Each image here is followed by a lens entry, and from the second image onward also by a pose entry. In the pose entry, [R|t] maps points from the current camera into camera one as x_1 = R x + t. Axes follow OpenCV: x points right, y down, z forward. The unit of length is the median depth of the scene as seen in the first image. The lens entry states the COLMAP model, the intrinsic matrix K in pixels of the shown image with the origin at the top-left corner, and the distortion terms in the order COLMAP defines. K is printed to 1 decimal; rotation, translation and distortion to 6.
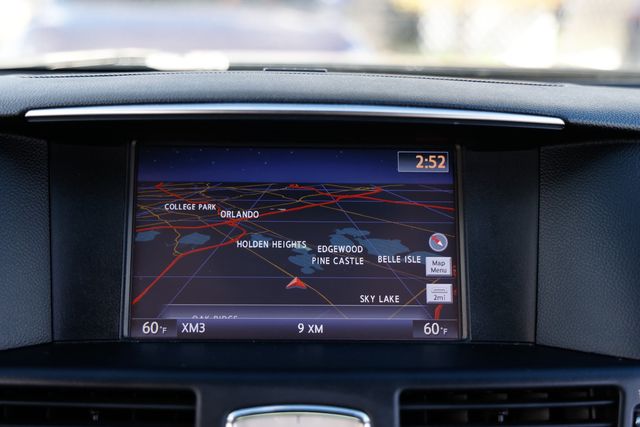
lens RADIAL K [[926.4, 0, 319.1], [0, 926.4, 216.3], [0, 0, 1]] dist [0.119823, 0.000000]
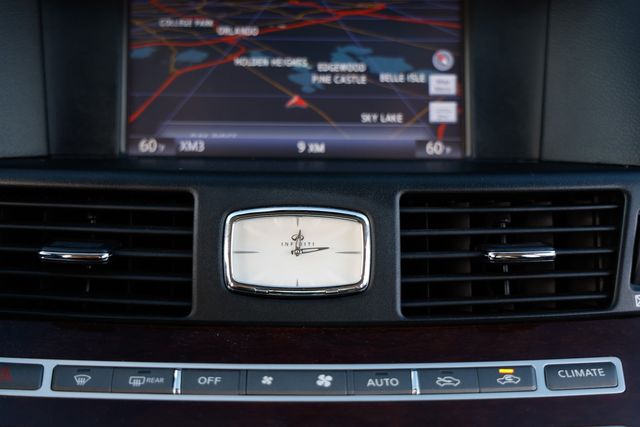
lens RADIAL K [[926.4, 0, 320.2], [0, 926.4, 210.7], [0, 0, 1]] dist [0.119823, 0.000000]
pose [[0.999978, 0.000570, -0.006576, 0.006753], [0.000000, 0.996271, 0.086279, 0.102692], [0.006600, -0.086277, 0.996249, 0.018308]]
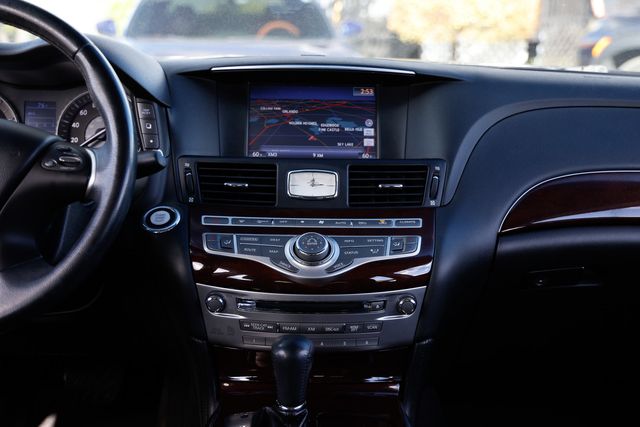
lens RADIAL K [[834.1, 0, 322.1], [0, 834.1, 218.6], [0, 0, 1]] dist [0.113855, 0.000000]
pose [[0.999813, 0.003199, -0.019047, 0.046043], [-0.003412, 0.999932, -0.011155, 0.319813], [0.019010, 0.011218, 0.999756, -1.290259]]
